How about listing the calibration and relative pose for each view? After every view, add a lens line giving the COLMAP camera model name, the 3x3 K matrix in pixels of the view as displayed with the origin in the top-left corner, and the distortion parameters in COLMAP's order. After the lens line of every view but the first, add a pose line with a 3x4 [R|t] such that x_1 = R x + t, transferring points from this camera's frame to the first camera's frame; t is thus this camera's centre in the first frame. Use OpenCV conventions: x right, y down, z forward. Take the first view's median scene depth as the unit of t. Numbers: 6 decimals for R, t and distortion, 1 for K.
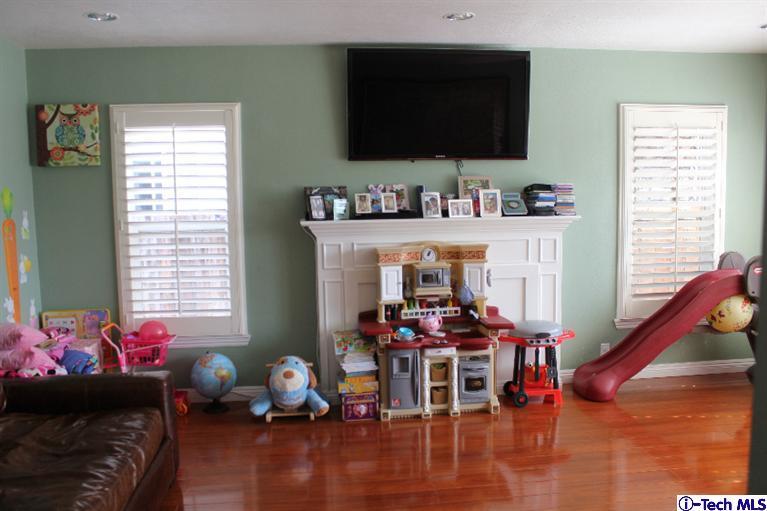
lens RADIAL K [[639.9, 0, 383.5], [0, 639.9, 255.5], [0, 0, 1]] dist [-0.160059, 0.169318]
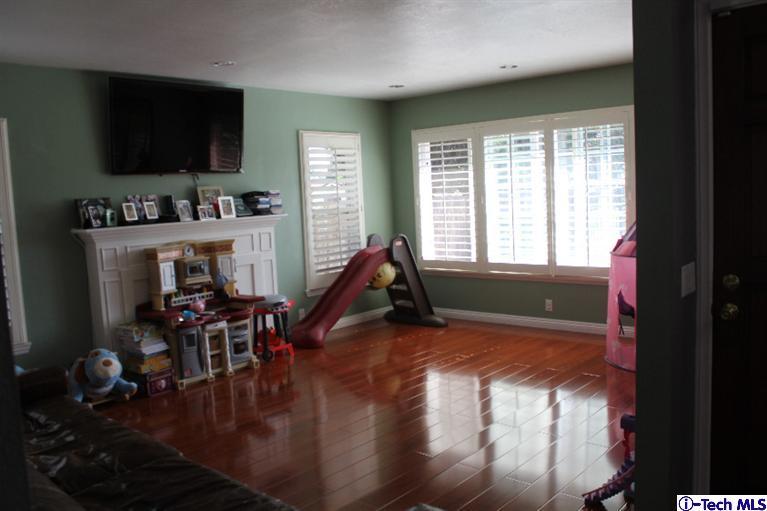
lens RADIAL K [[639.9, 0, 383.5], [0, 639.9, 255.5], [0, 0, 1]] dist [-0.160059, 0.169318]
pose [[0.745082, -0.082578, 0.661841, -0.454580], [0.094993, 0.995328, 0.017246, 0.021955], [-0.660174, 0.050021, 0.749445, -0.152932]]
